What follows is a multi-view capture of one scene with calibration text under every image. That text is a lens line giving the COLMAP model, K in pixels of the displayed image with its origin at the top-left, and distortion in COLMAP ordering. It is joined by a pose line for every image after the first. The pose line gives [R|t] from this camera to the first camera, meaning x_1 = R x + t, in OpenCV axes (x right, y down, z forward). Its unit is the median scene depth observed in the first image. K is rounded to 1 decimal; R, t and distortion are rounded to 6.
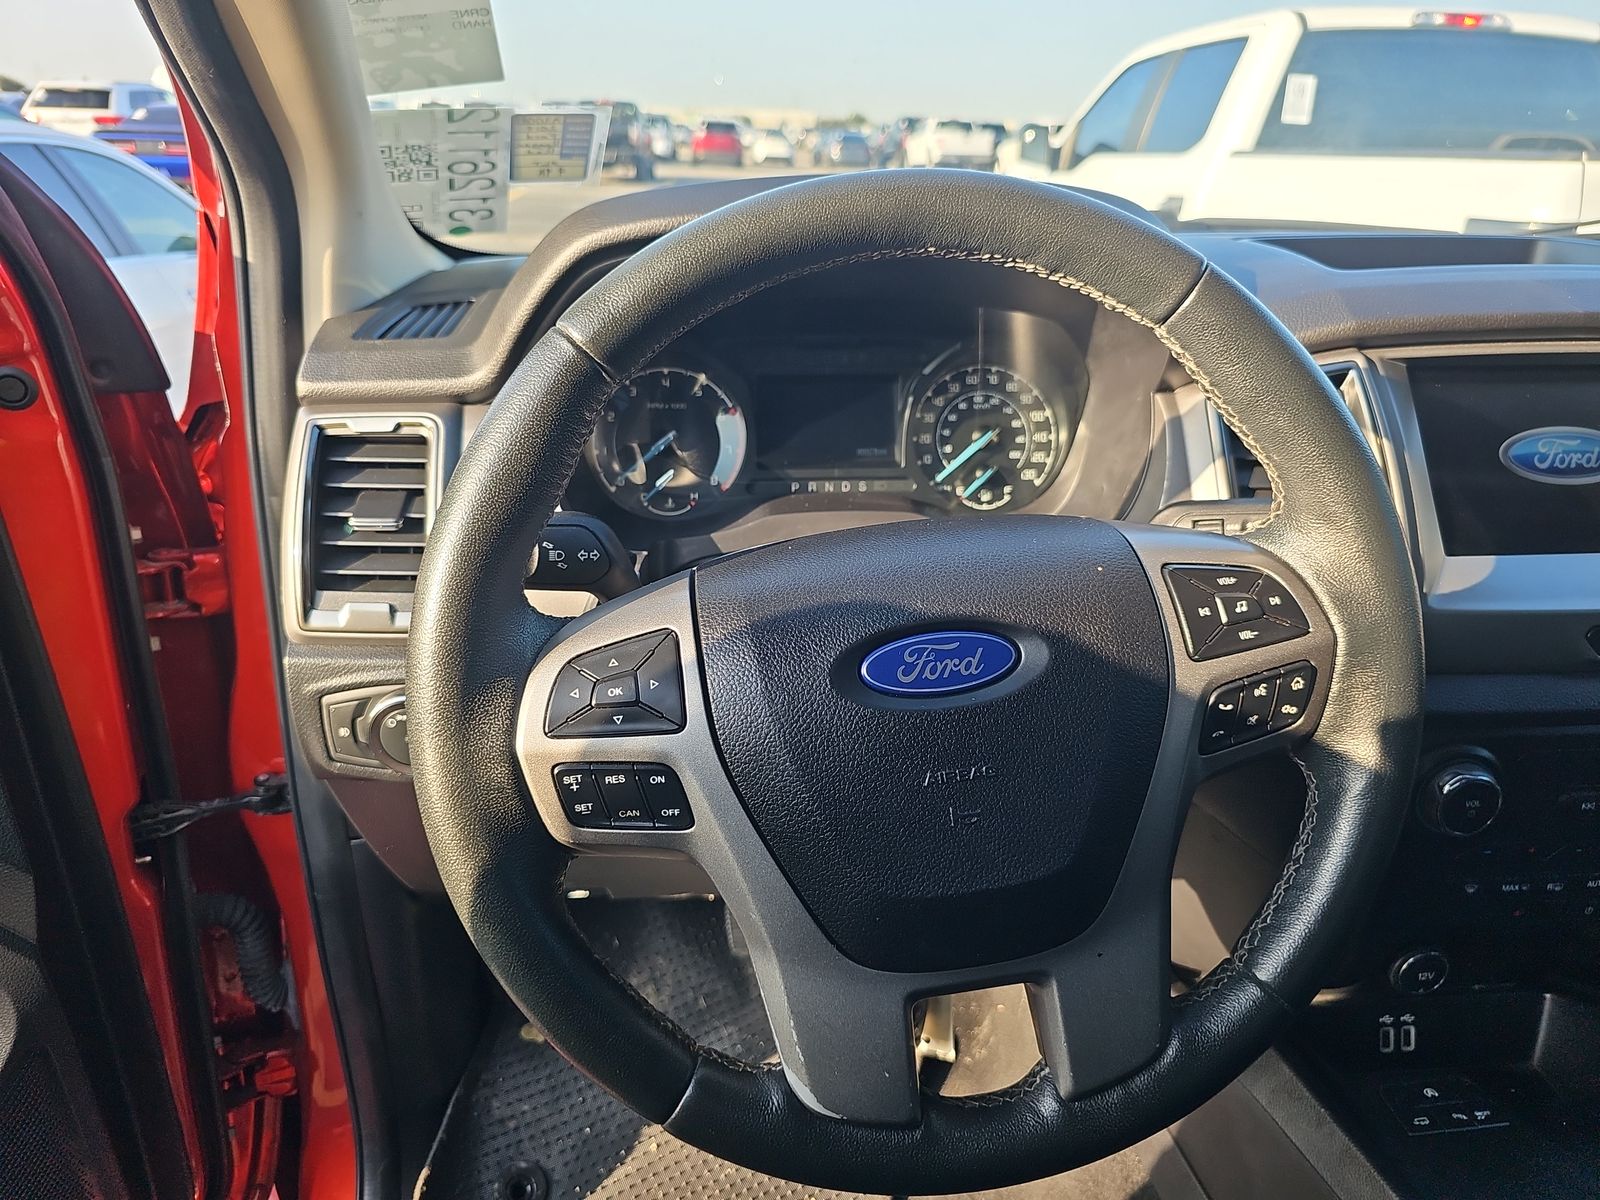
lens RADIAL K [[1078.5, 0, 800.0], [0, 1078.5, 600.0], [0, 0, 1]] dist [0.033387, -0.045578]
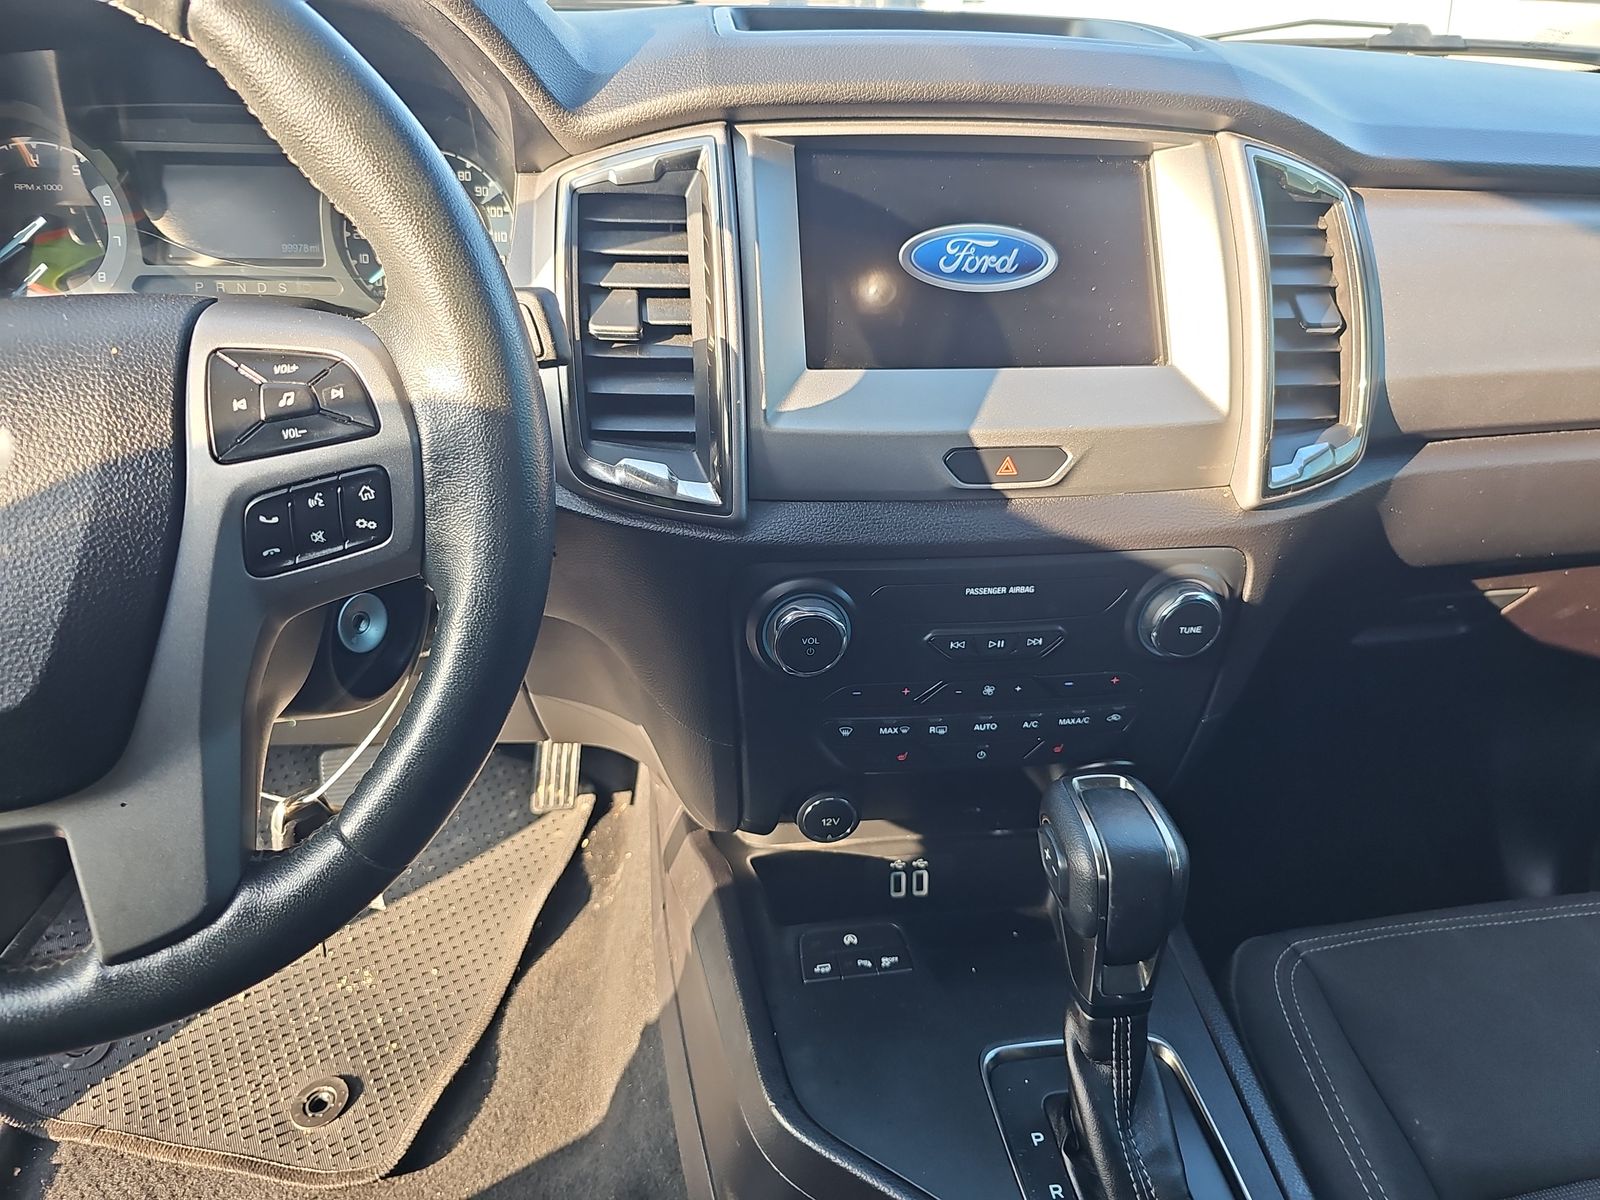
lens RADIAL K [[1078.5, 0, 800.0], [0, 1078.5, 600.0], [0, 0, 1]] dist [0.033387, -0.045578]
pose [[0.998479, 0.003943, 0.054998, 0.425969], [-0.011063, 0.991483, 0.129766, 0.026233], [-0.054018, -0.130177, 0.990018, 0.075356]]
